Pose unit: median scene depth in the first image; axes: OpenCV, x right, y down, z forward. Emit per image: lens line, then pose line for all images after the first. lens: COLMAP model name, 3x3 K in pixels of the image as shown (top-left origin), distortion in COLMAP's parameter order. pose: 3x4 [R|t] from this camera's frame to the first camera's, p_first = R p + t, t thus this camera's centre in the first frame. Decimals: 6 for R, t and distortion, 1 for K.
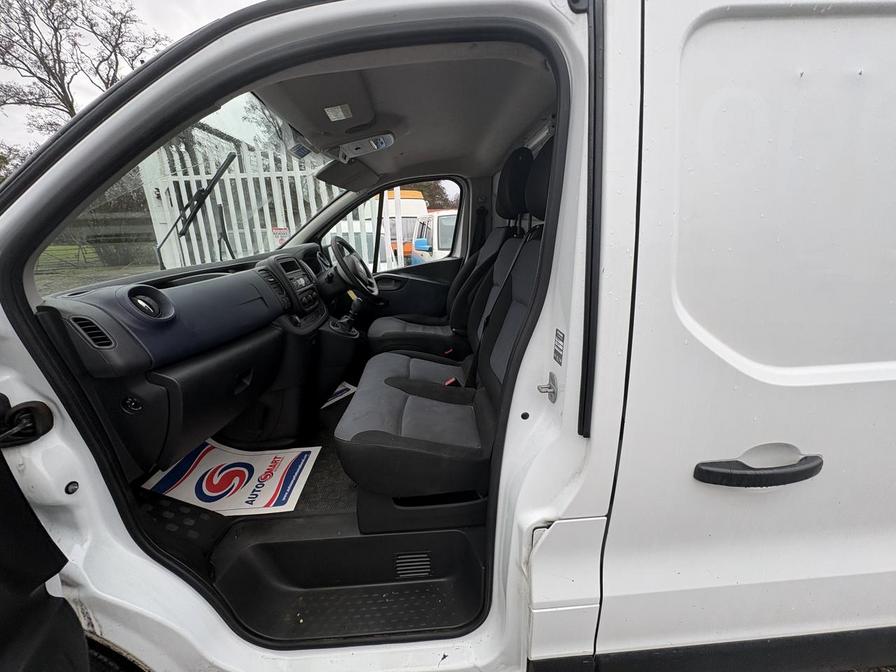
lens RADIAL K [[354.9, 0, 447.8], [0, 354.9, 335.0], [0, 0, 1]] dist [-0.002637, 0.000349]
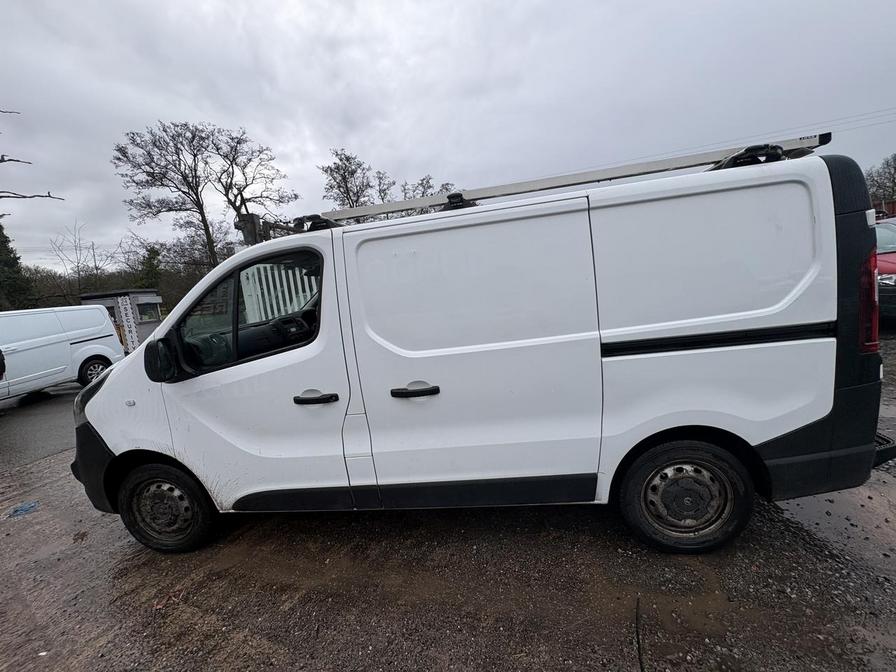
lens RADIAL K [[354.9, 0, 449.5], [0, 354.9, 333.8], [0, 0, 1]] dist [-0.002637, 0.000349]
pose [[0.981171, -0.053623, -0.185549, 0.069478], [0.031030, 0.991972, -0.122593, 0.012220], [0.190633, 0.114527, 0.974958, -0.064711]]
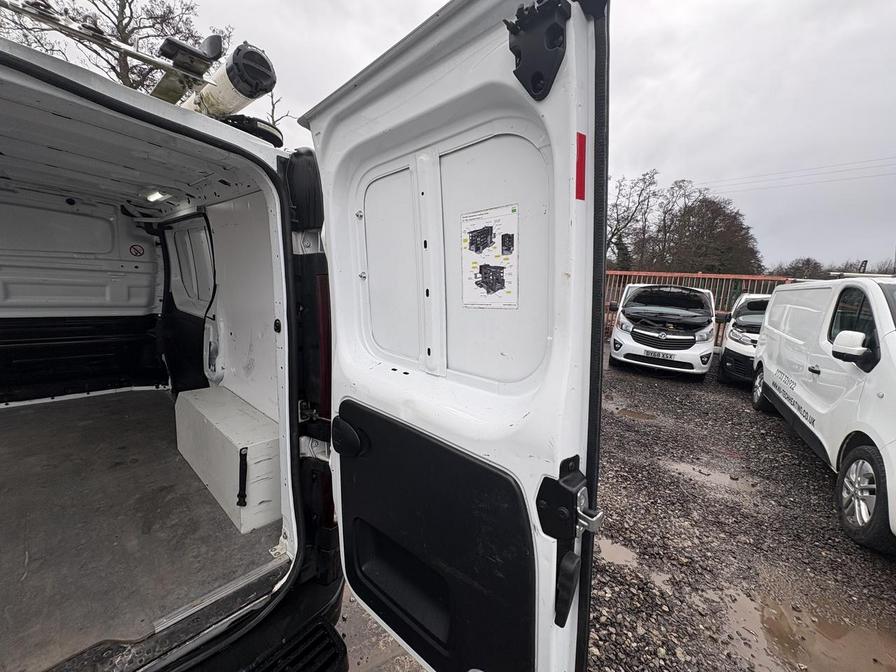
lens RADIAL K [[354.9, 0, 449.1], [0, 354.9, 335.5], [0, 0, 1]] dist [-0.002637, 0.000349]
pose [[0.718434, 0.179221, -0.672110, 0.220027], [-0.279005, 0.959352, -0.042420, -0.038466], [0.637188, 0.217998, 0.739235, 0.106990]]
